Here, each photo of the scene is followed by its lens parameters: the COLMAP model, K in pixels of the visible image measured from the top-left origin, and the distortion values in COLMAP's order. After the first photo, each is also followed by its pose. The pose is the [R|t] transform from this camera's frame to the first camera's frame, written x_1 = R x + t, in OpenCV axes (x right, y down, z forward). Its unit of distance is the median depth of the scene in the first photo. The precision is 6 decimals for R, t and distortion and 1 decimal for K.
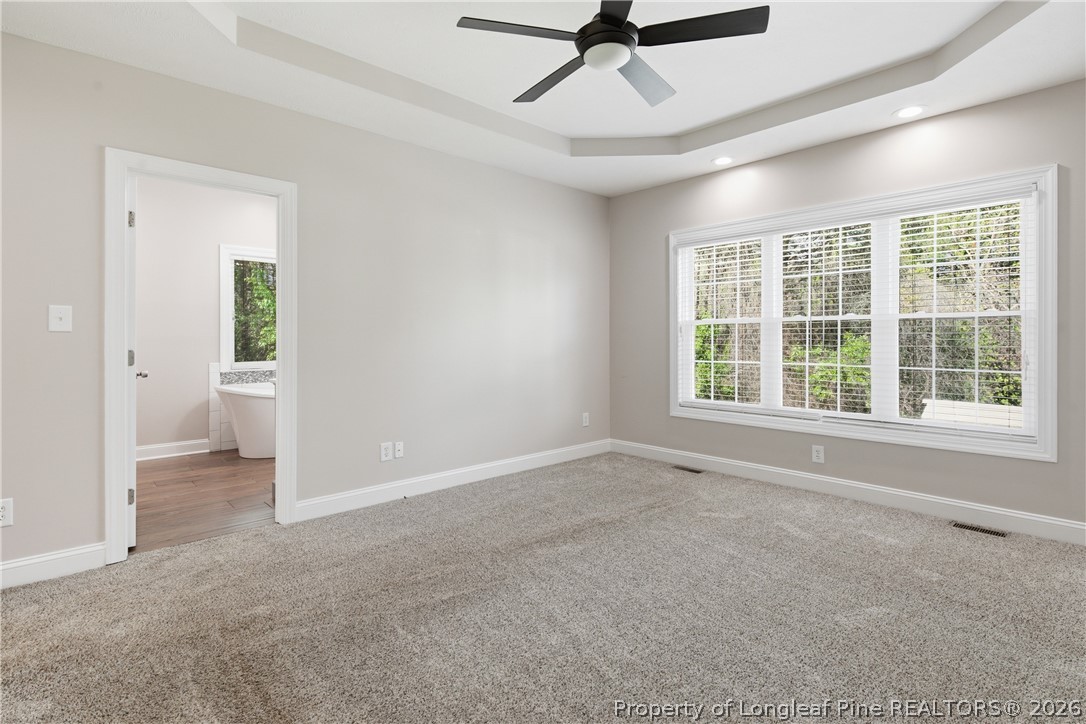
lens RADIAL K [[553.8, 0, 549.5], [0, 553.8, 347.5], [0, 0, 1]] dist [-0.003792, -0.001905]
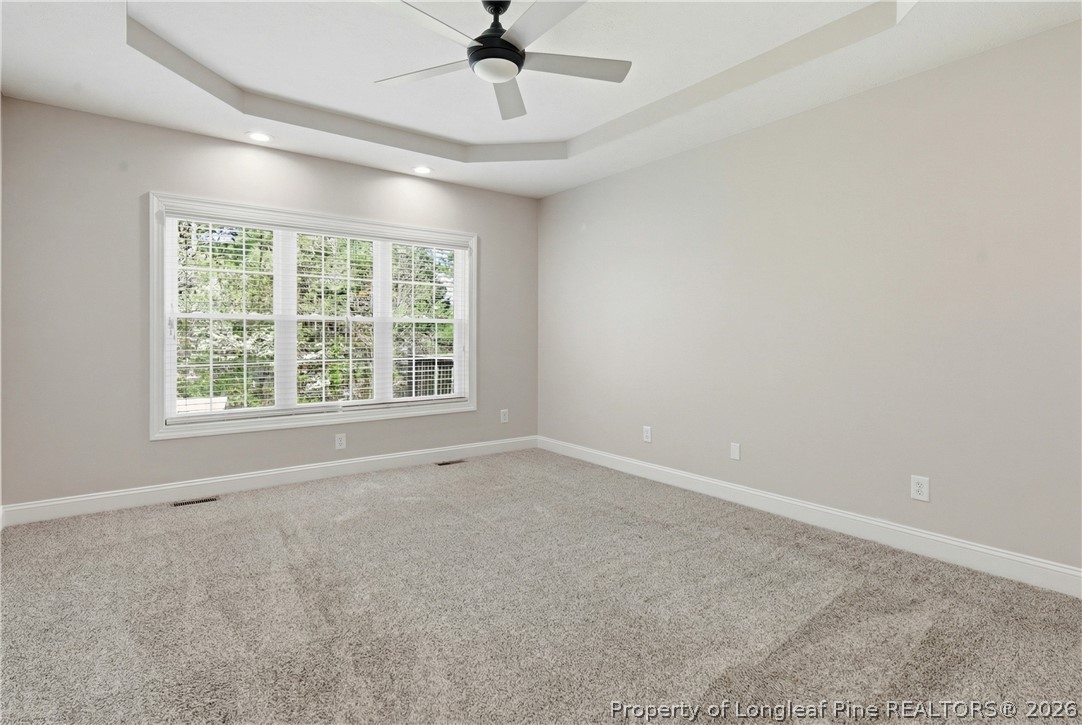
lens RADIAL K [[551.8, 0, 547.5], [0, 551.8, 348.0], [0, 0, 1]] dist [-0.003792, -0.001905]
pose [[0.070731, -0.017338, 0.997345, -0.604281], [0.009916, 0.999812, 0.016677, -0.008576], [-0.997446, 0.008710, 0.070890, 0.532023]]
